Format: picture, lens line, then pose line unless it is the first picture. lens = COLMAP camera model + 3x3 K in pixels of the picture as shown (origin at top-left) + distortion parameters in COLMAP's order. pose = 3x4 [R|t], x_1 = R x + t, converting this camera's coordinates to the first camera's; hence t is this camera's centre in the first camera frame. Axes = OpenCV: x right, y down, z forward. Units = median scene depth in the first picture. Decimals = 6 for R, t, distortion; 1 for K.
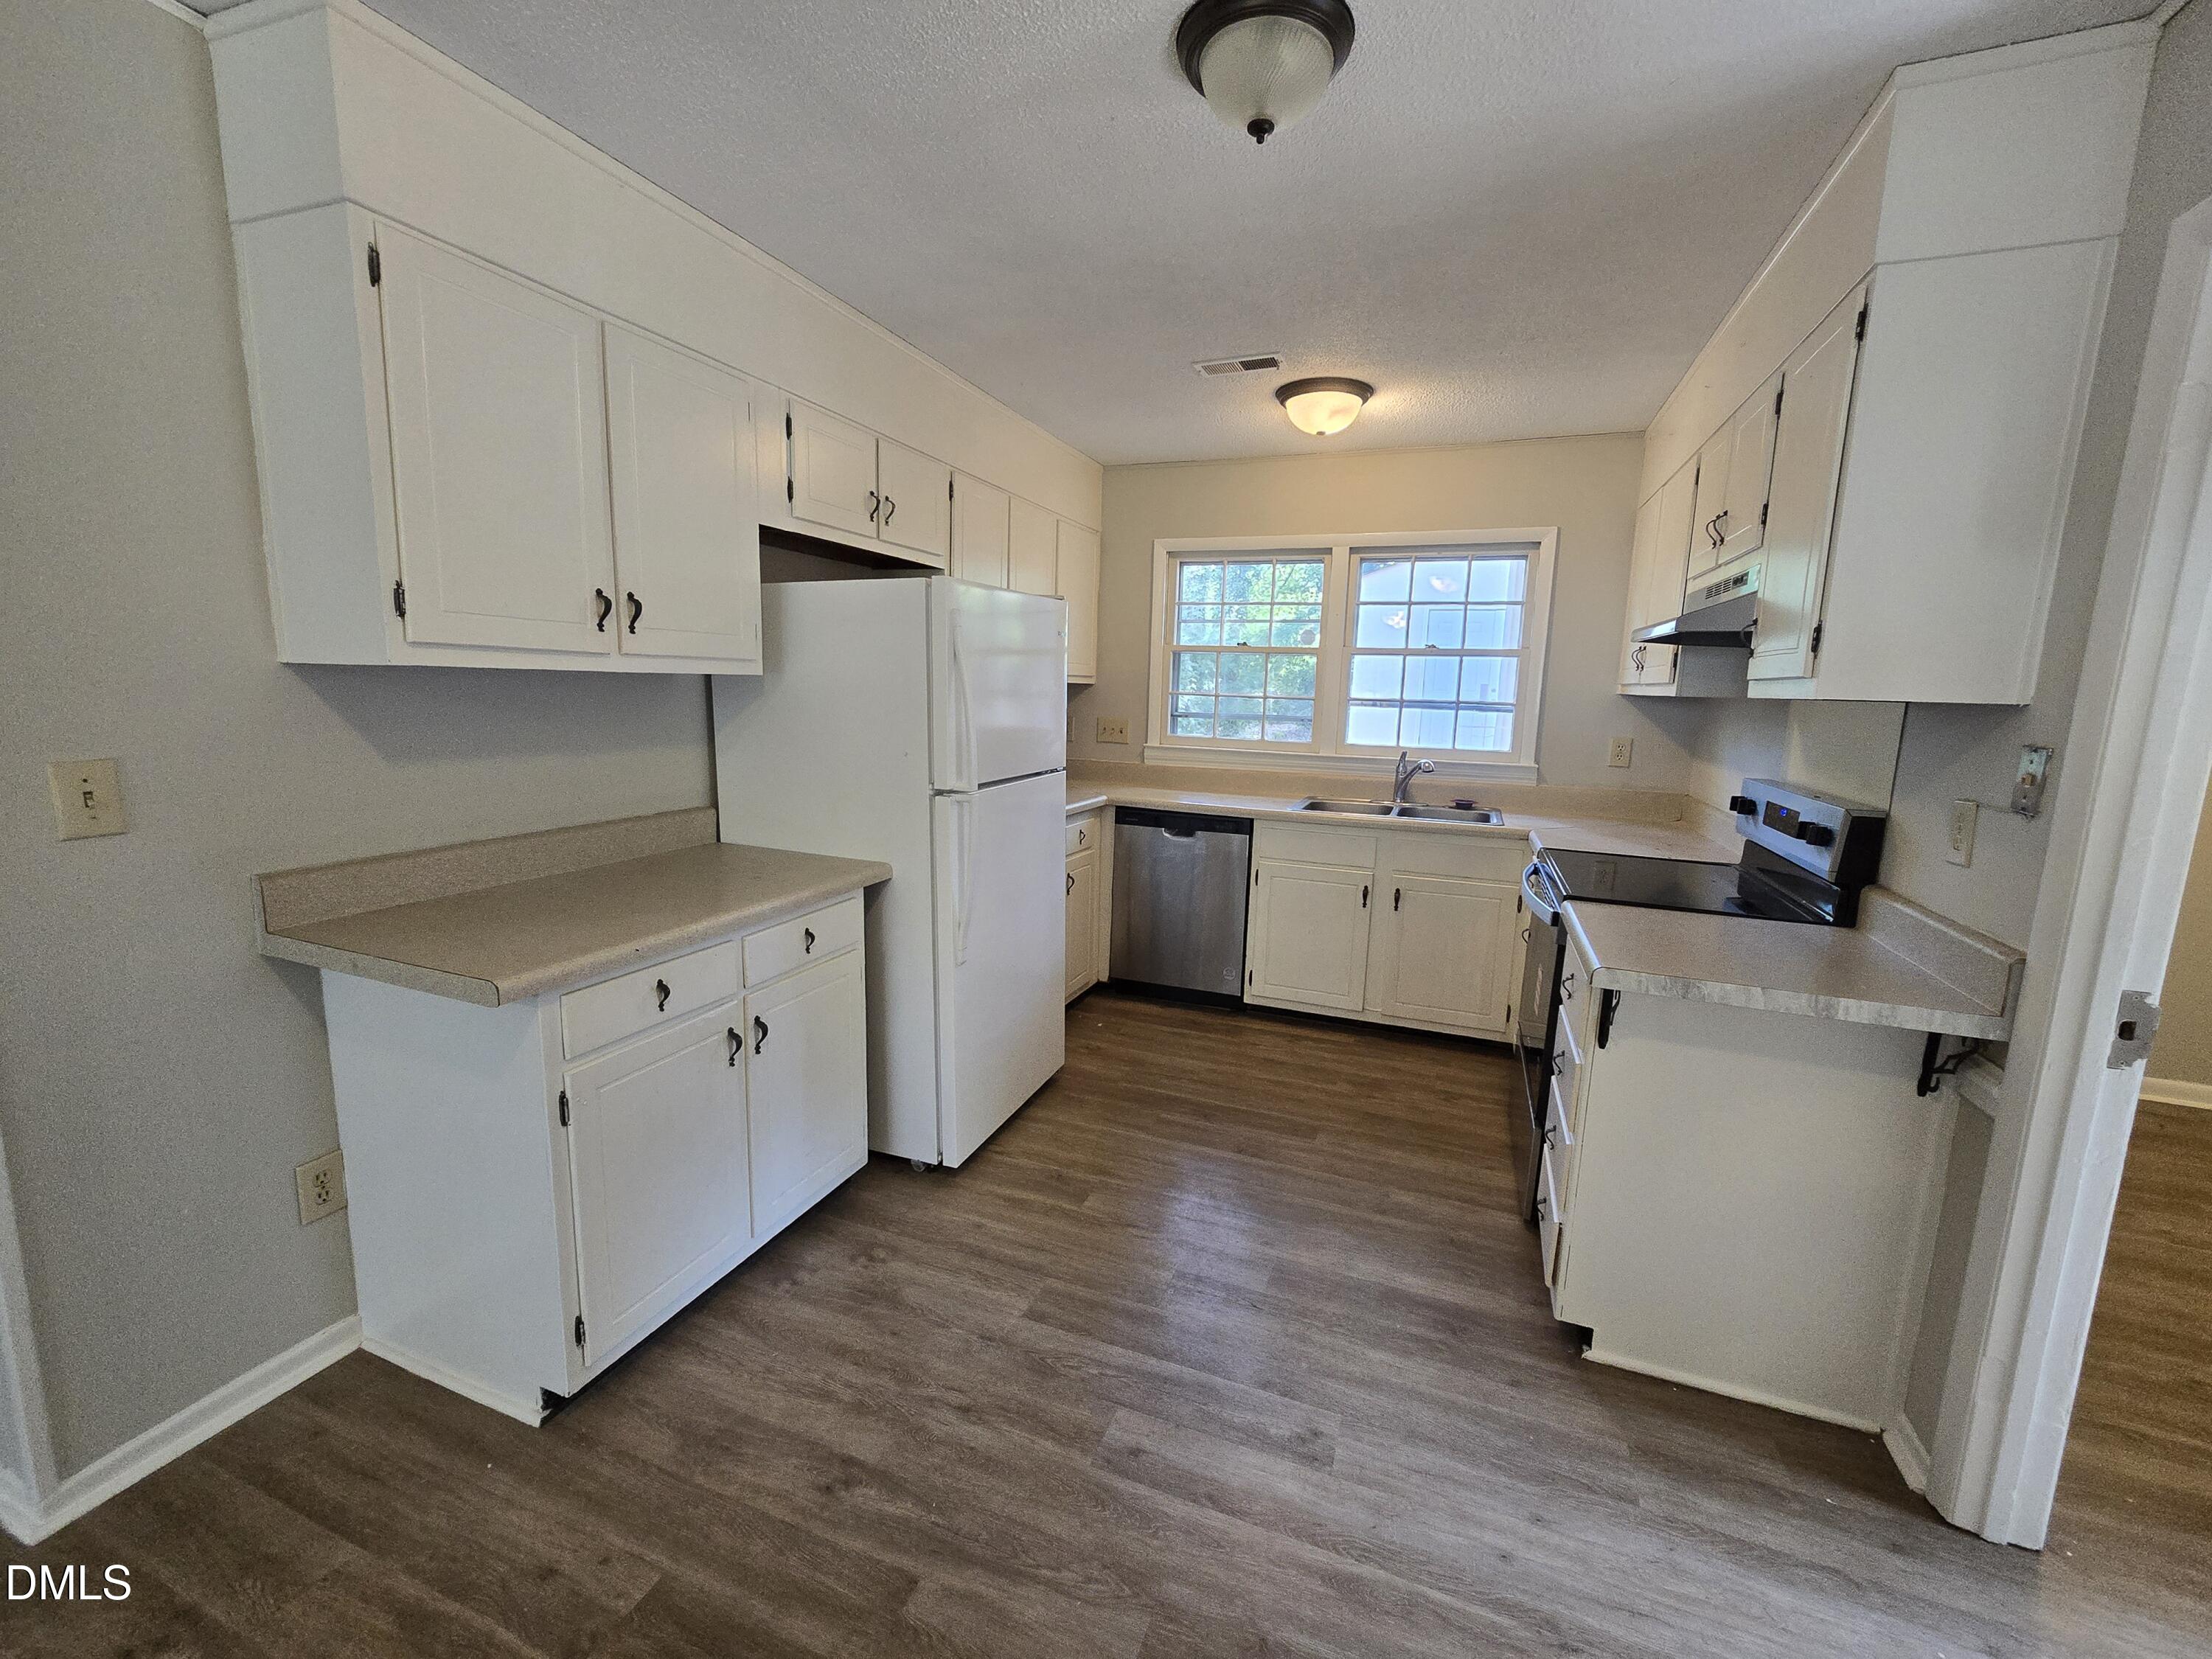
lens RADIAL K [[909.1, 0, 1112.5], [0, 909.1, 828.9], [0, 0, 1]] dist [-0.001579, -0.000773]
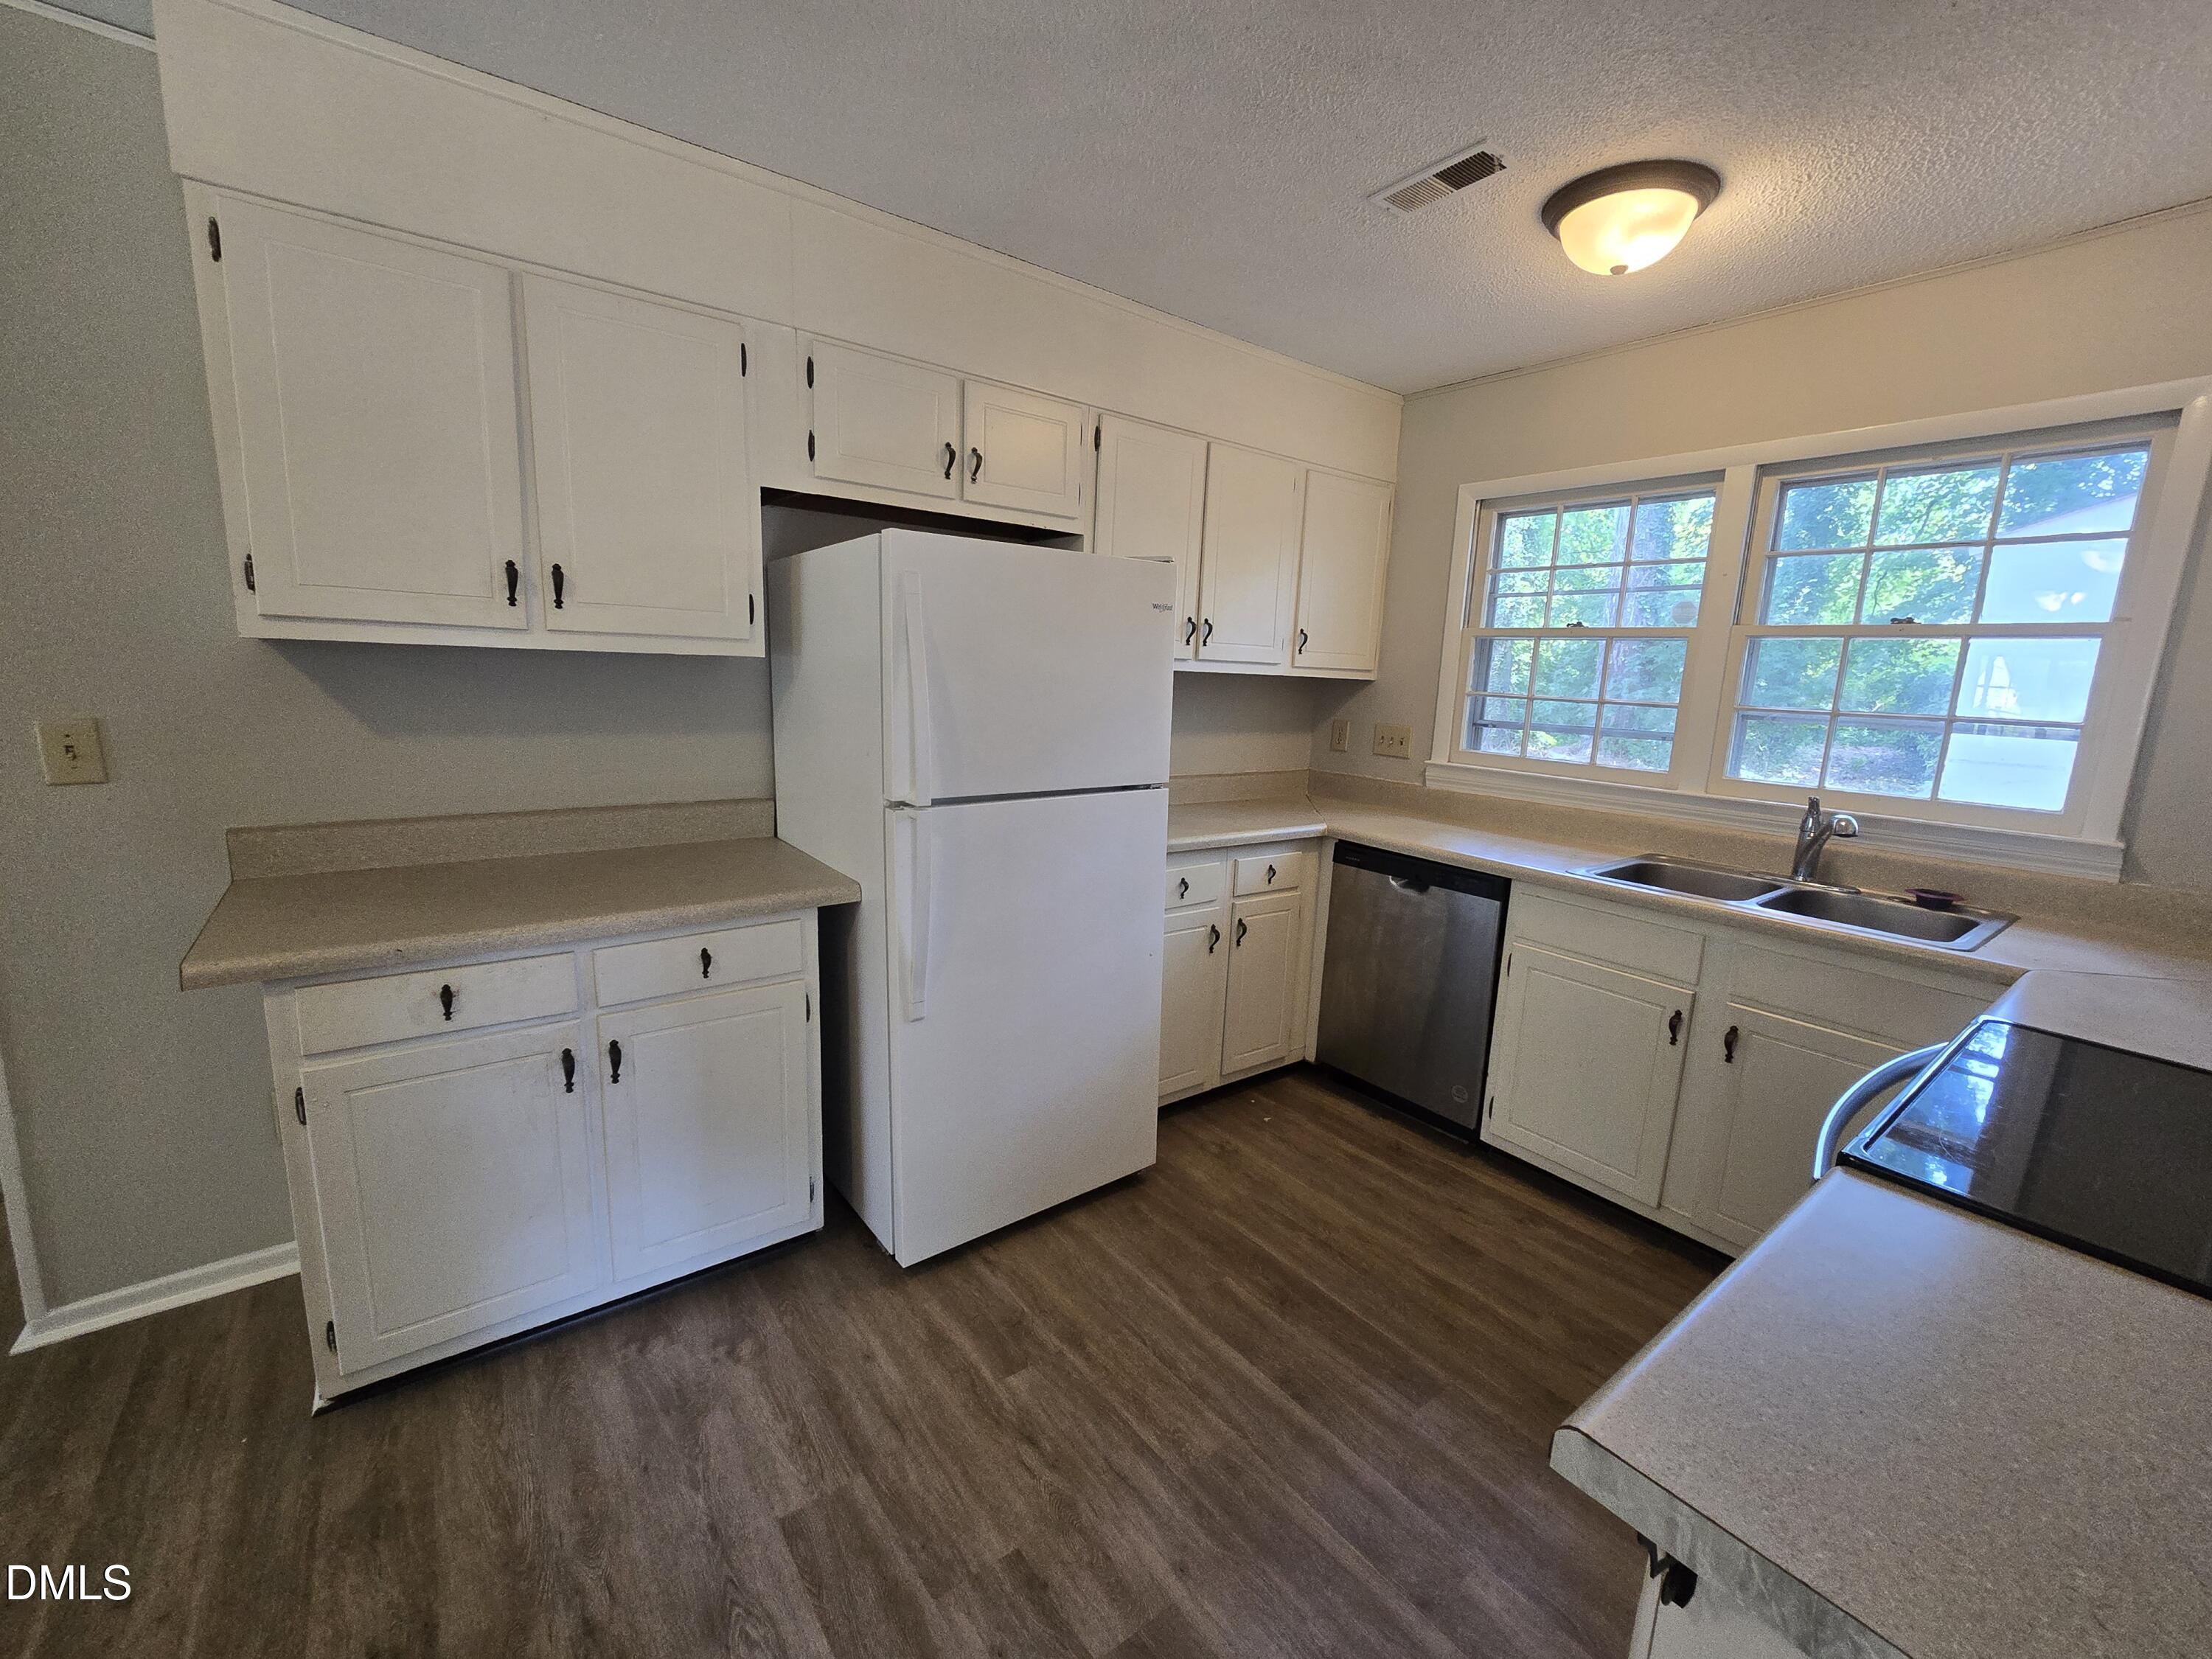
lens RADIAL K [[909.1, 0, 1112.5], [0, 909.1, 828.9], [0, 0, 1]] dist [-0.001579, -0.000773]
pose [[0.853630, 0.096933, -0.511780, 0.402274], [-0.097362, 0.994908, 0.026043, -0.060449], [0.511699, 0.027597, 0.858721, 0.432380]]
